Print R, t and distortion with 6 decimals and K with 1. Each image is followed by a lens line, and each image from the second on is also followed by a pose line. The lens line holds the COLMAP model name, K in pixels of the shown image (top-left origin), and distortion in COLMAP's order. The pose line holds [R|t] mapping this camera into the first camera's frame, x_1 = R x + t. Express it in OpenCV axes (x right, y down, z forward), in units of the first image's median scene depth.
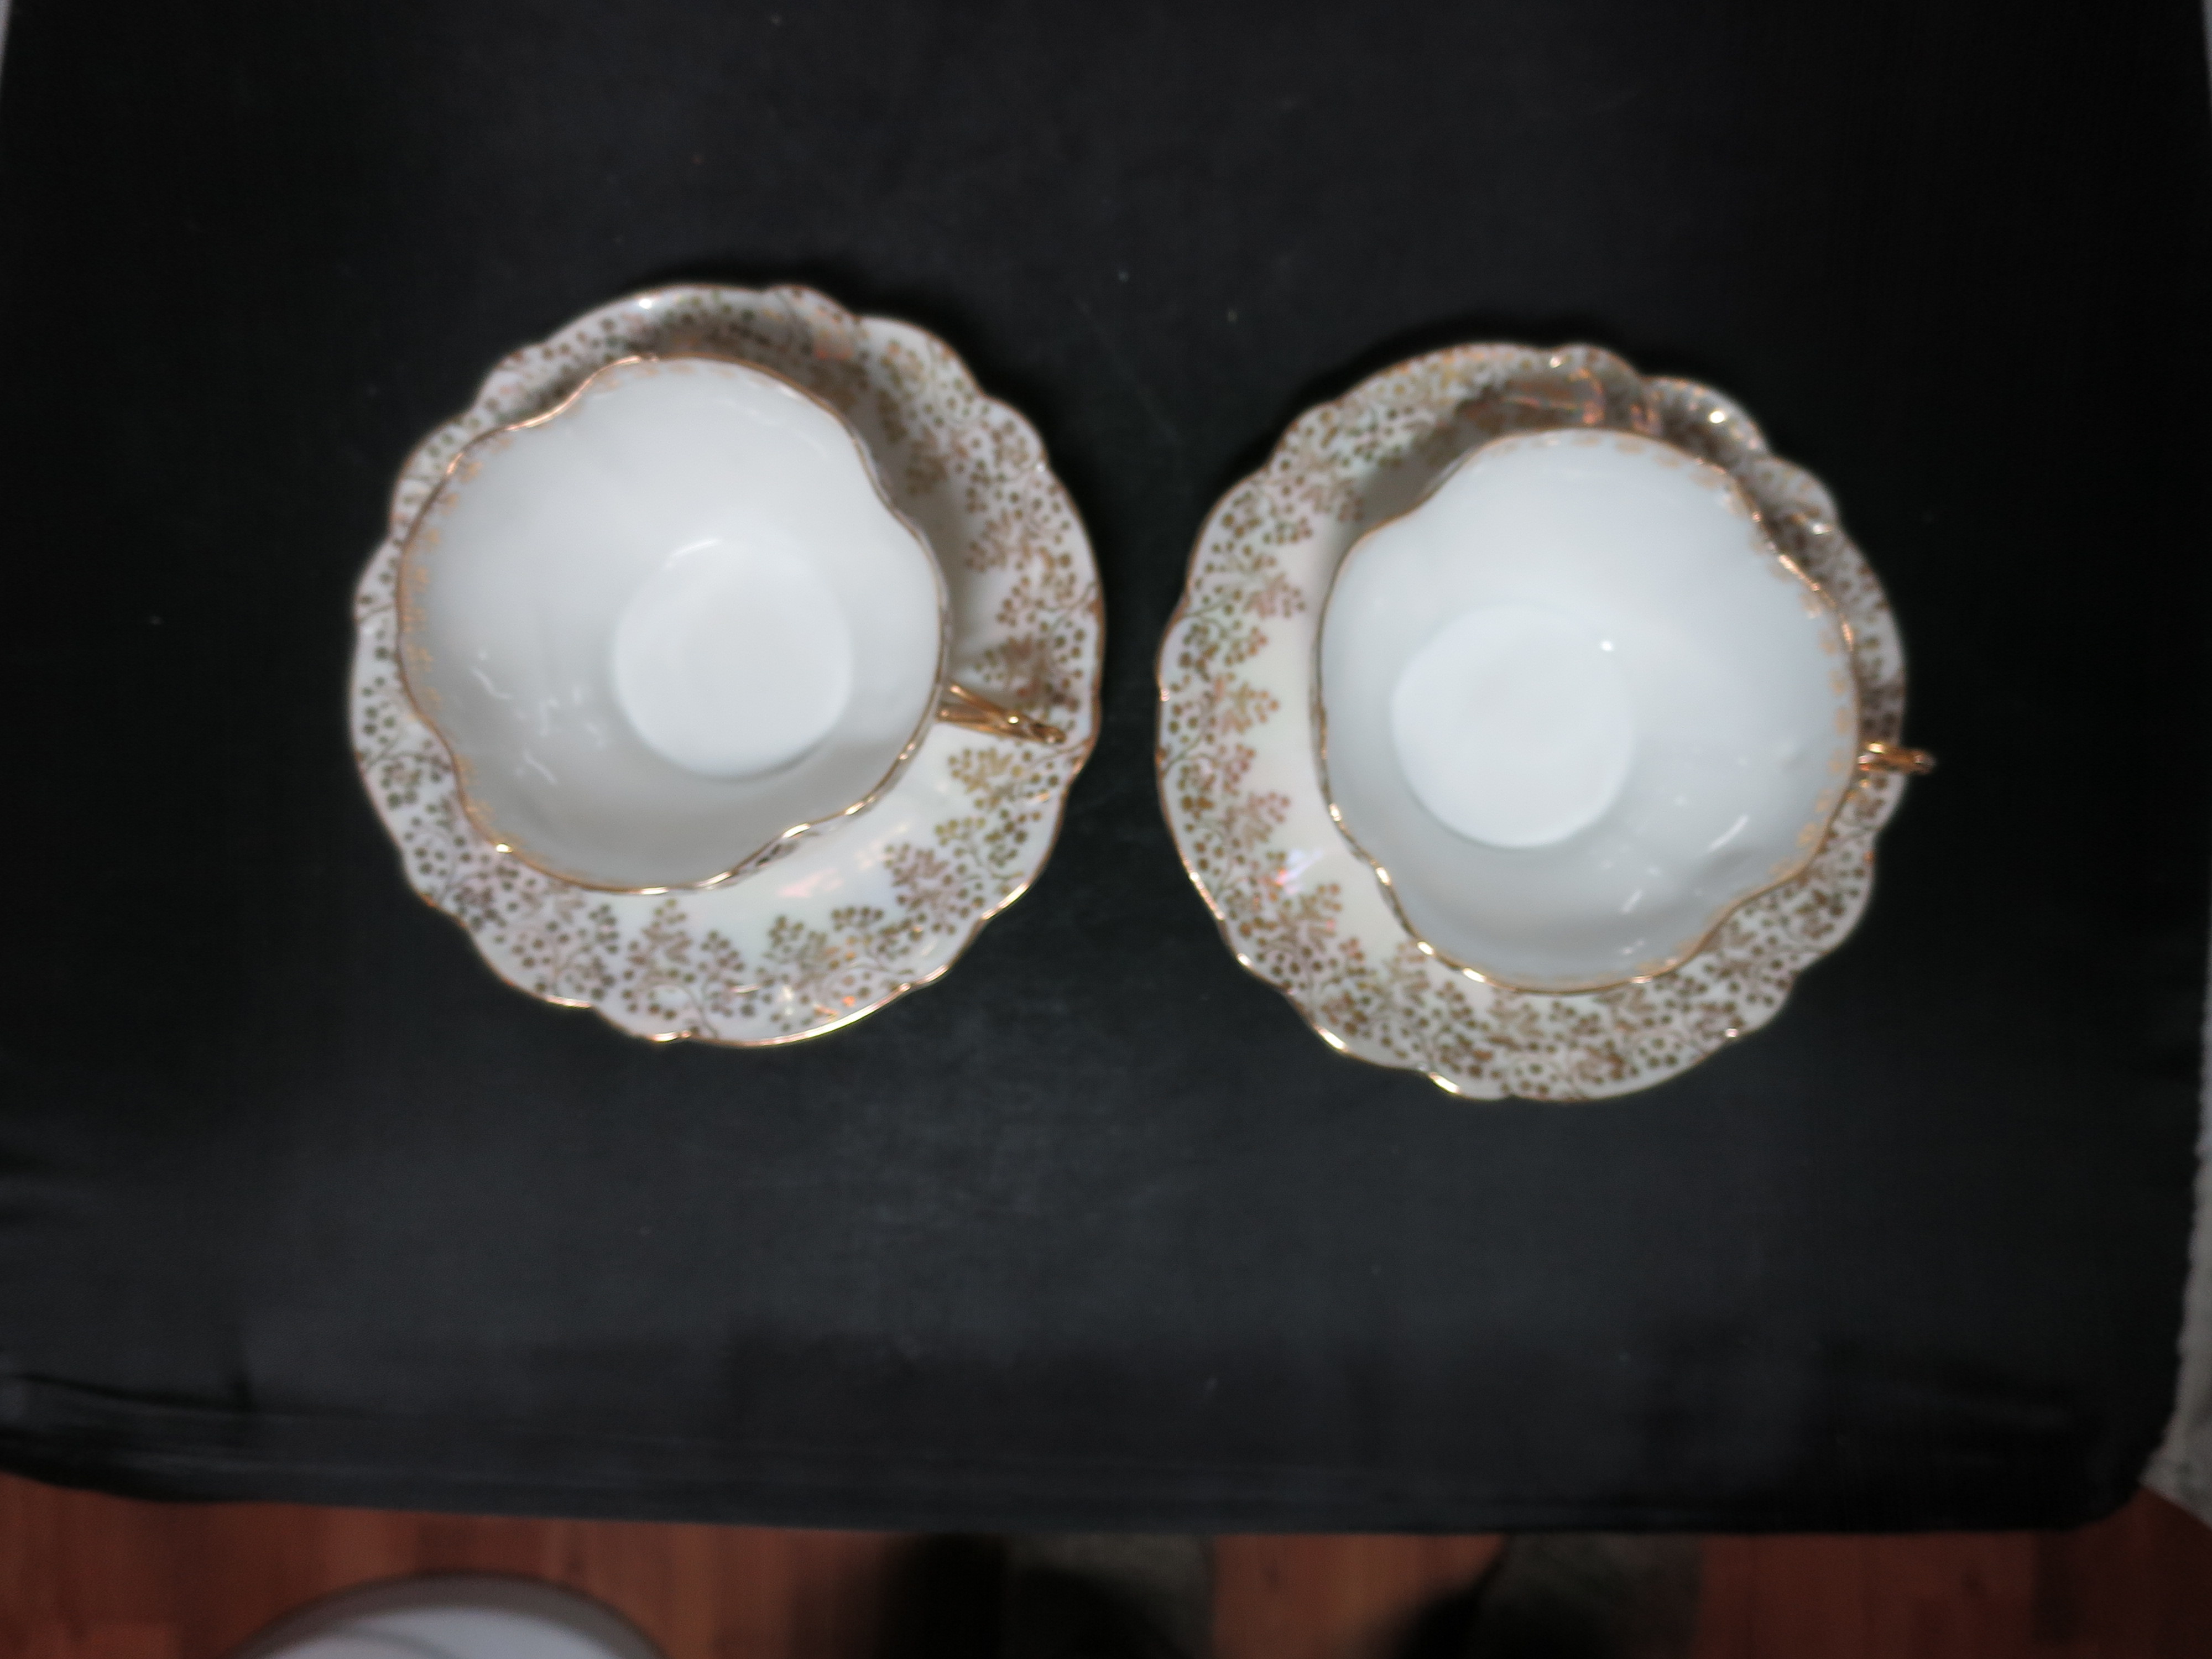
lens RADIAL K [[1574.1, 0, 1106.0], [0, 1574.1, 829.5], [0, 0, 1]] dist [-0.040809, 0.006536]
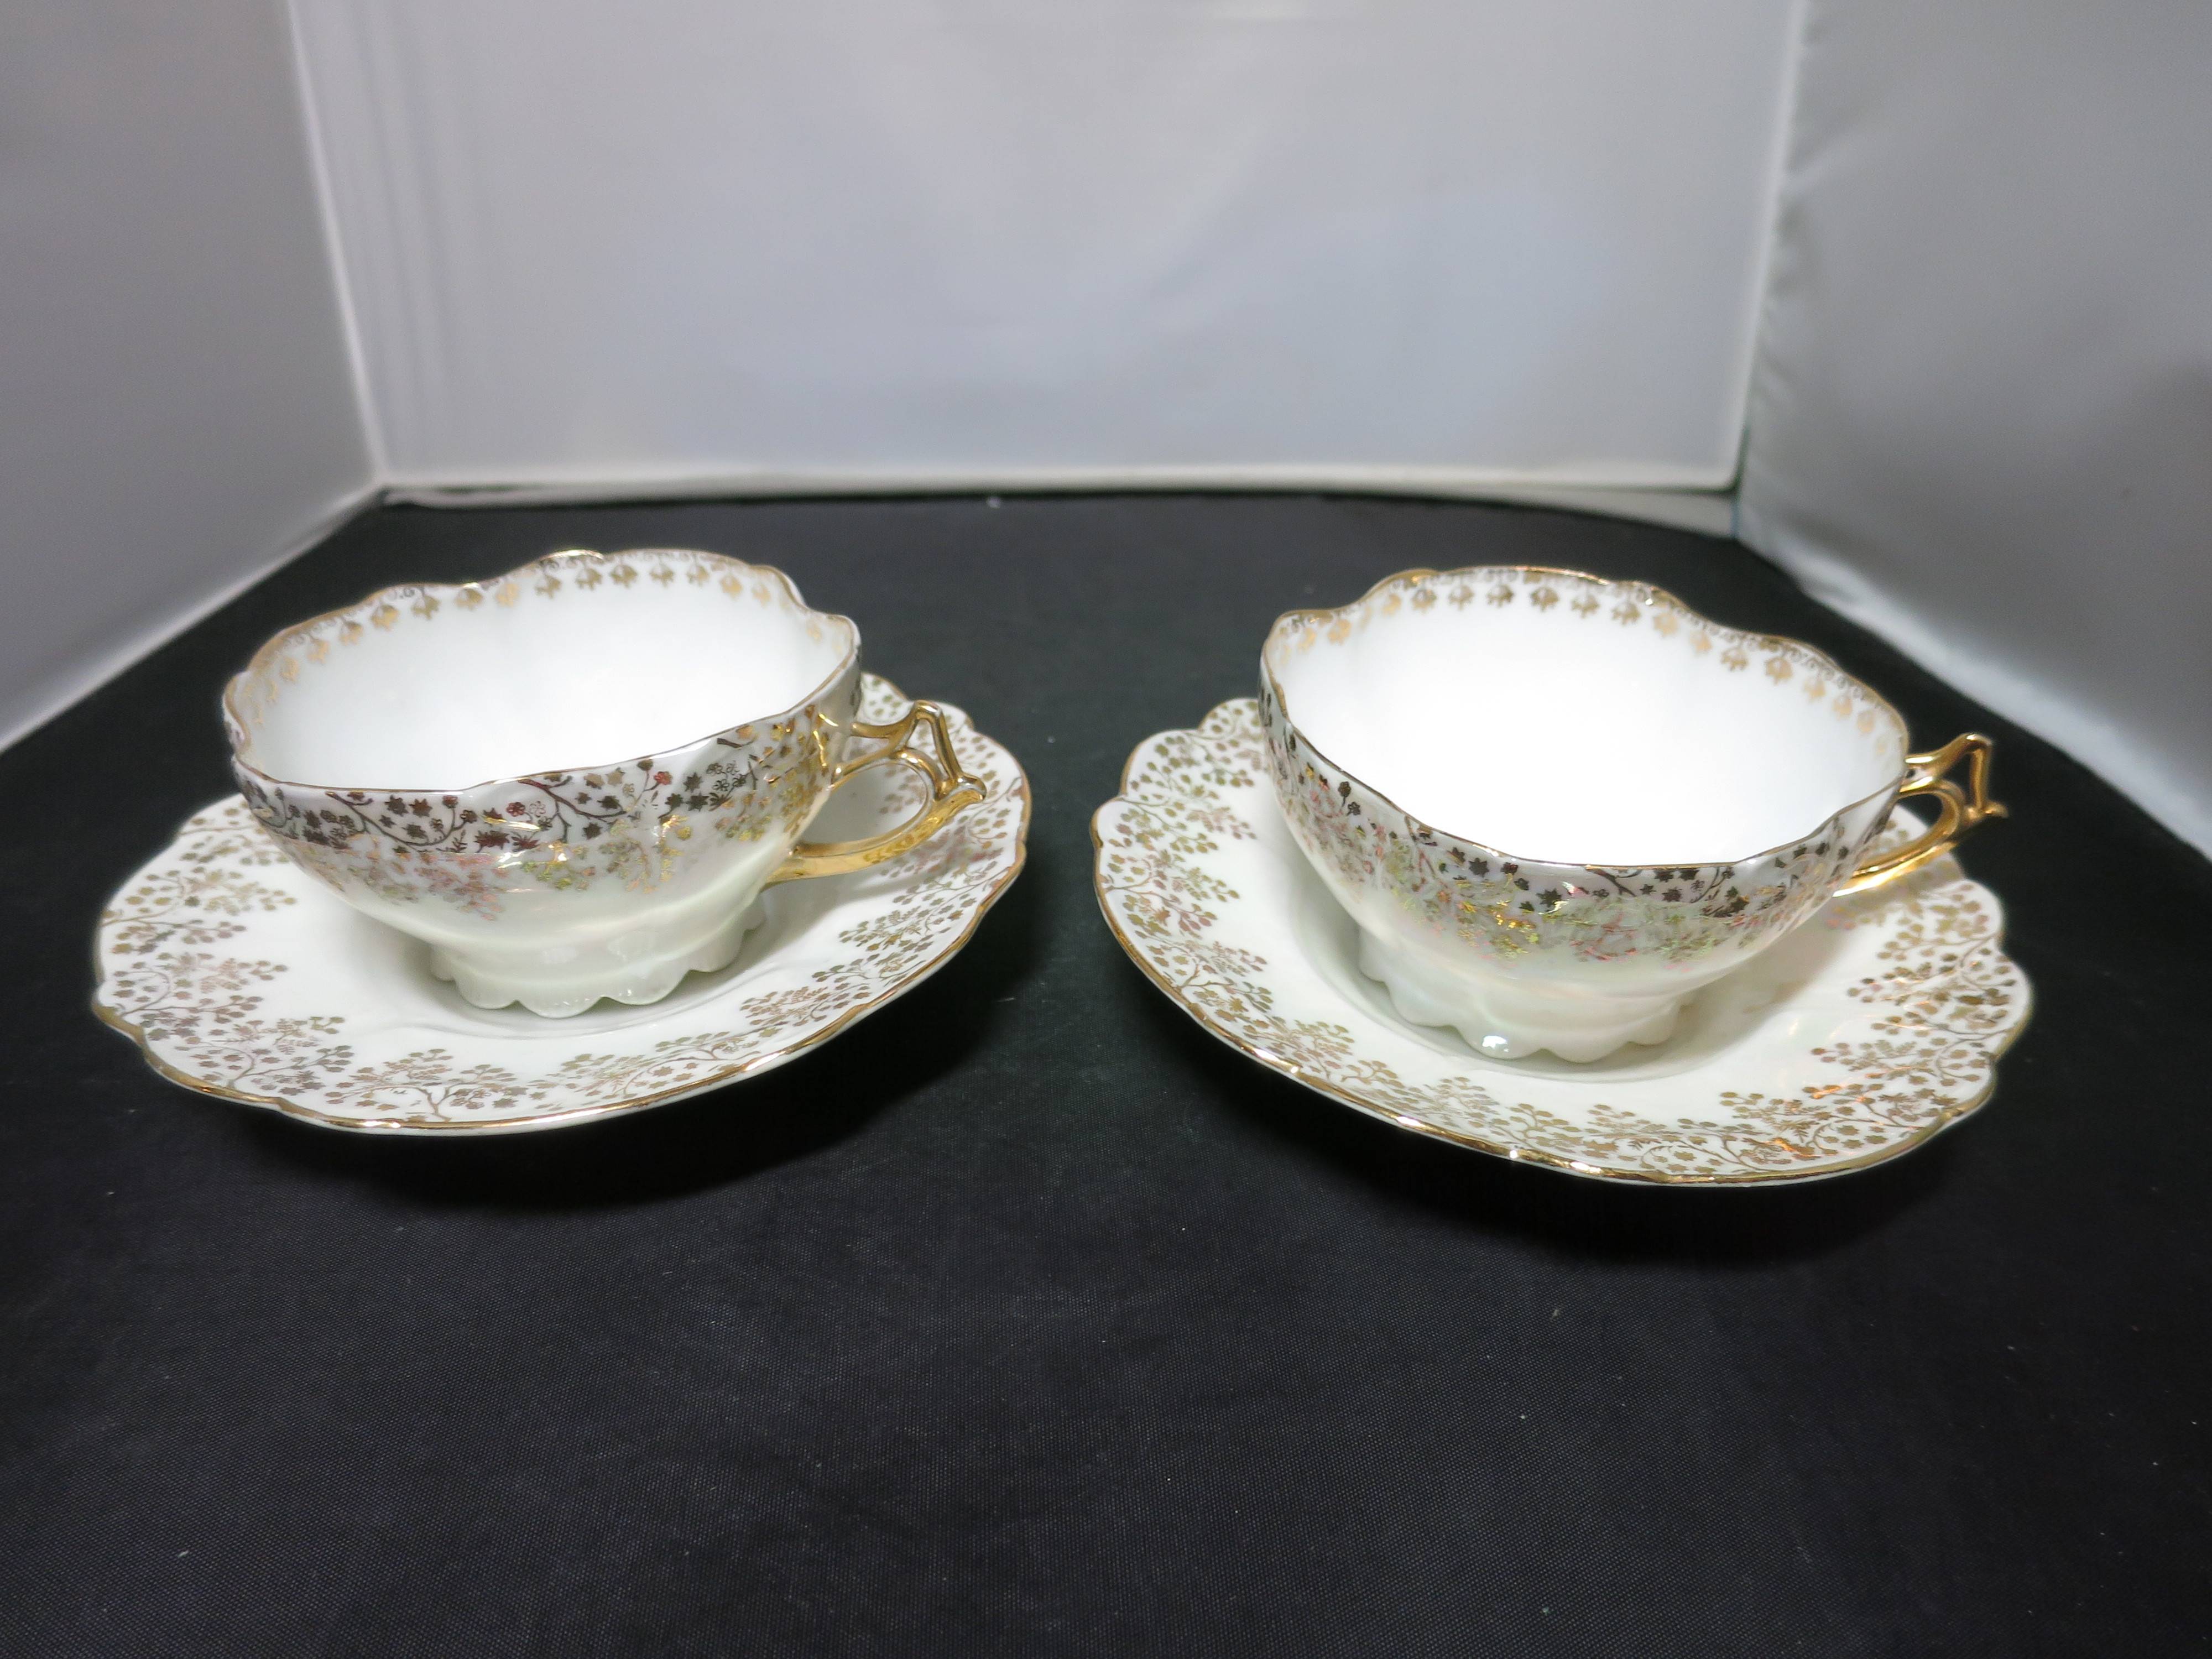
lens RADIAL K [[1571.1, 0, 1106.0], [0, 1571.1, 829.5], [0, 0, 1]] dist [-0.041465, 0.003094]
pose [[0.999114, -0.013363, 0.039920, 0.005326], [0.040930, 0.530079, -0.846960, 0.625303], [-0.009843, 0.847843, 0.530156, 0.535133]]
